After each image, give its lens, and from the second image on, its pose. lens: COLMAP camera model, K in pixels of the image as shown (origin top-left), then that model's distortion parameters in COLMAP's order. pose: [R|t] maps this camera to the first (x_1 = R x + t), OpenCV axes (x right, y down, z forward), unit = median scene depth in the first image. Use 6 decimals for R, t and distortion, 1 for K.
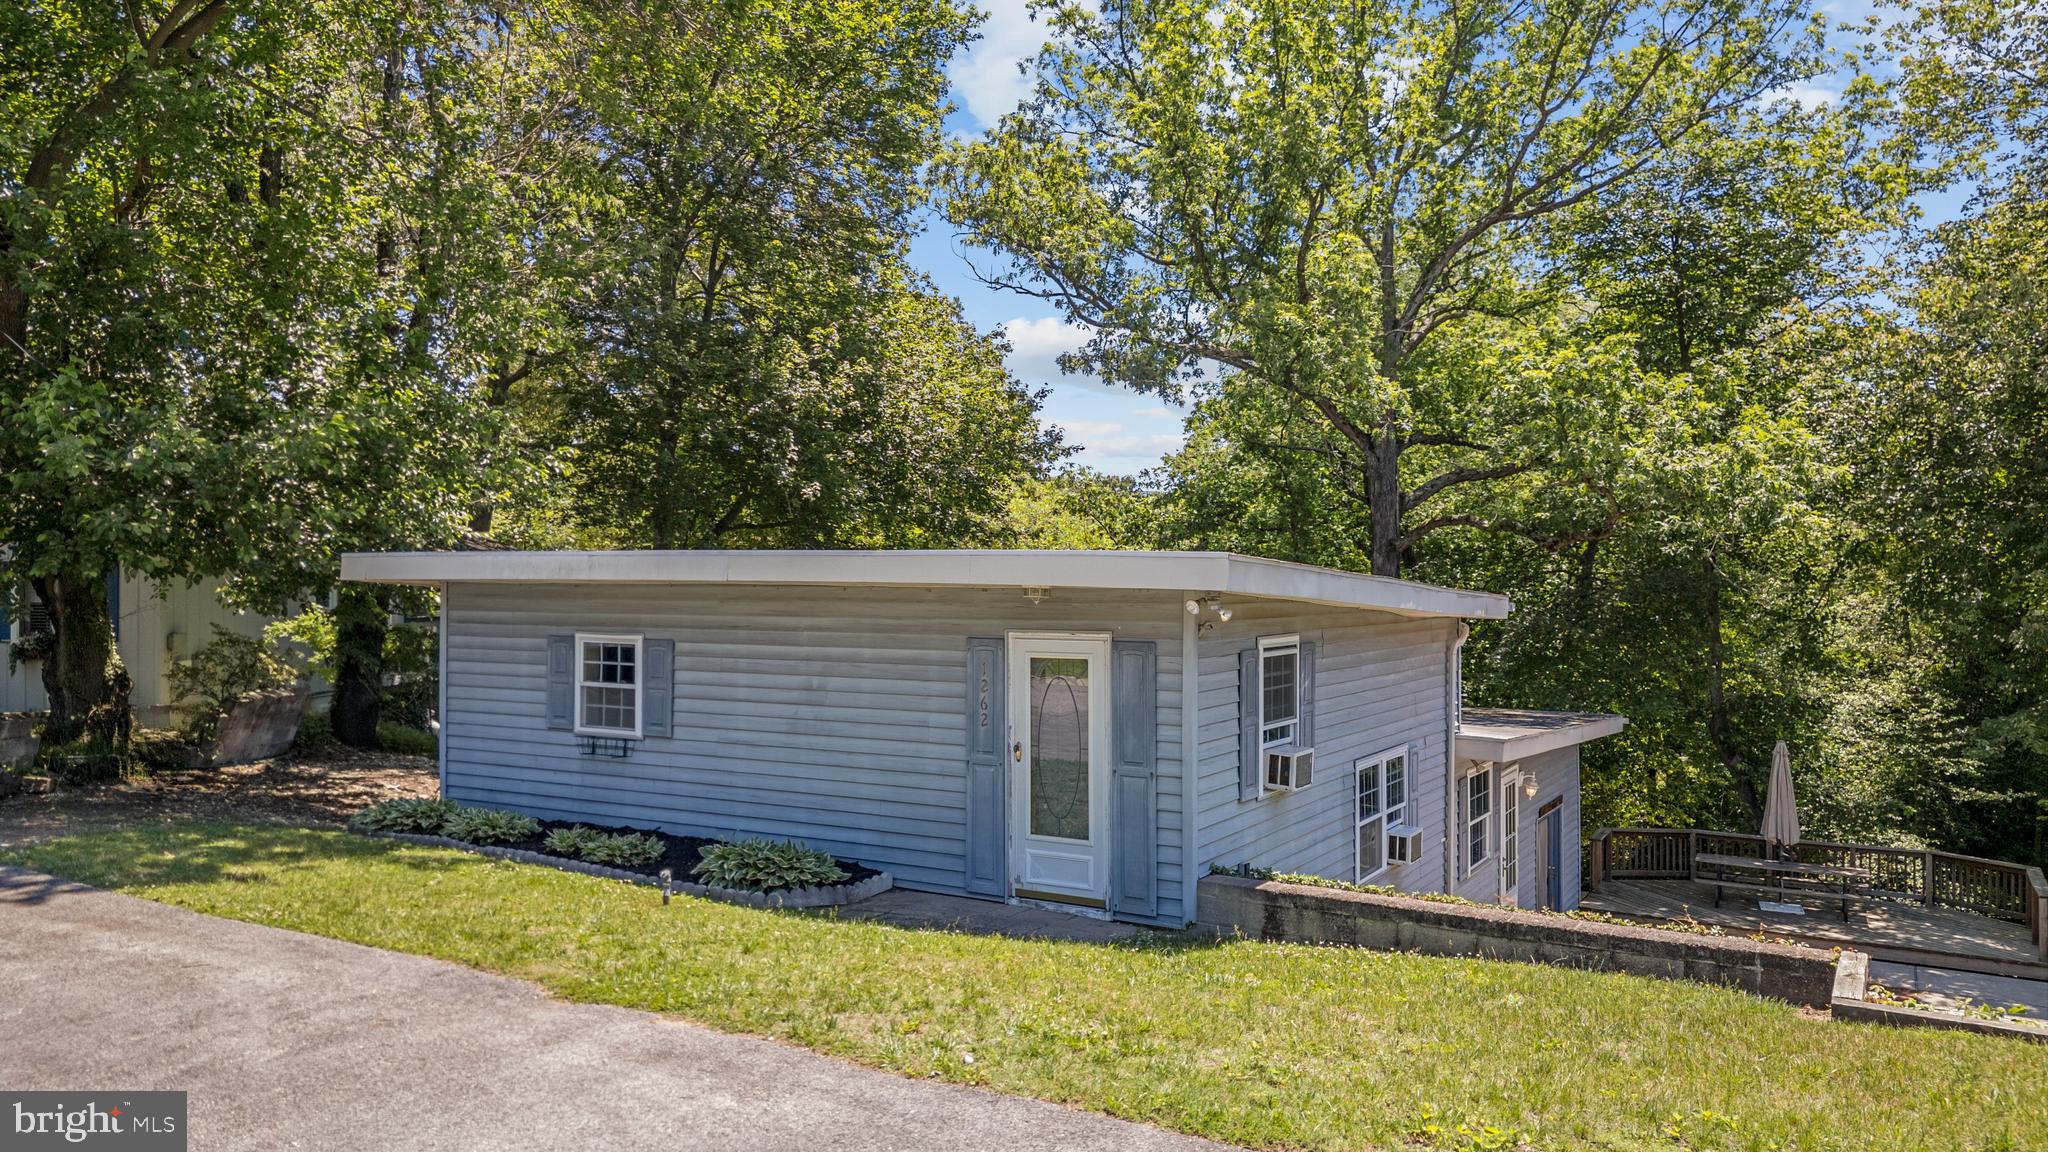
lens RADIAL K [[1460.7, 0, 1019.9], [0, 1460.7, 570.5], [0, 0, 1]] dist [0.042576, -0.012084]
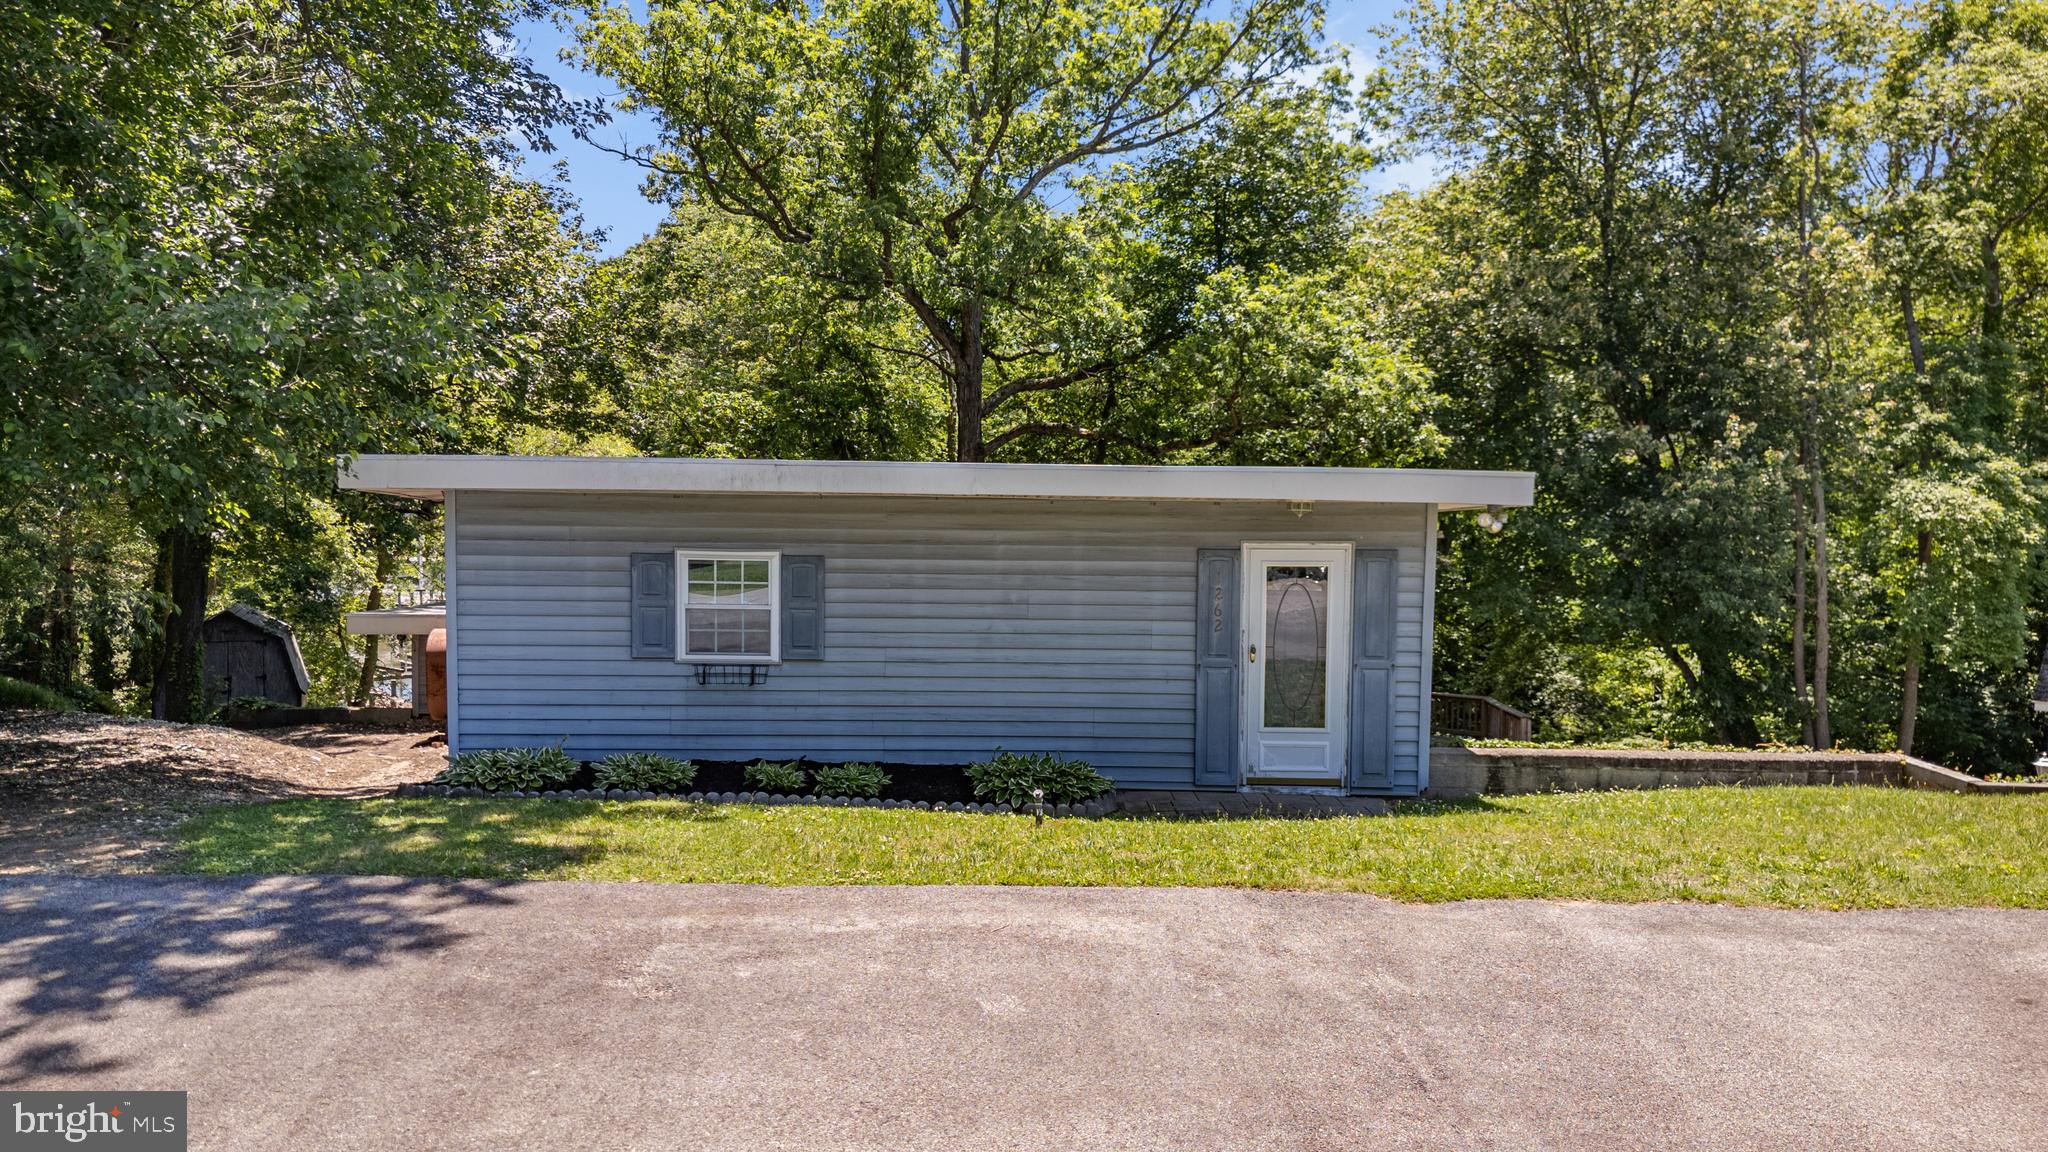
lens RADIAL K [[1460.7, 0, 1017.1], [0, 1460.7, 579.5], [0, 0, 1]] dist [0.042576, -0.012084]
pose [[0.854421, -0.030898, 0.518662, -0.723959], [-0.011541, 0.996855, 0.078397, -0.013640], [-0.519453, -0.072970, 0.851377, 0.173699]]
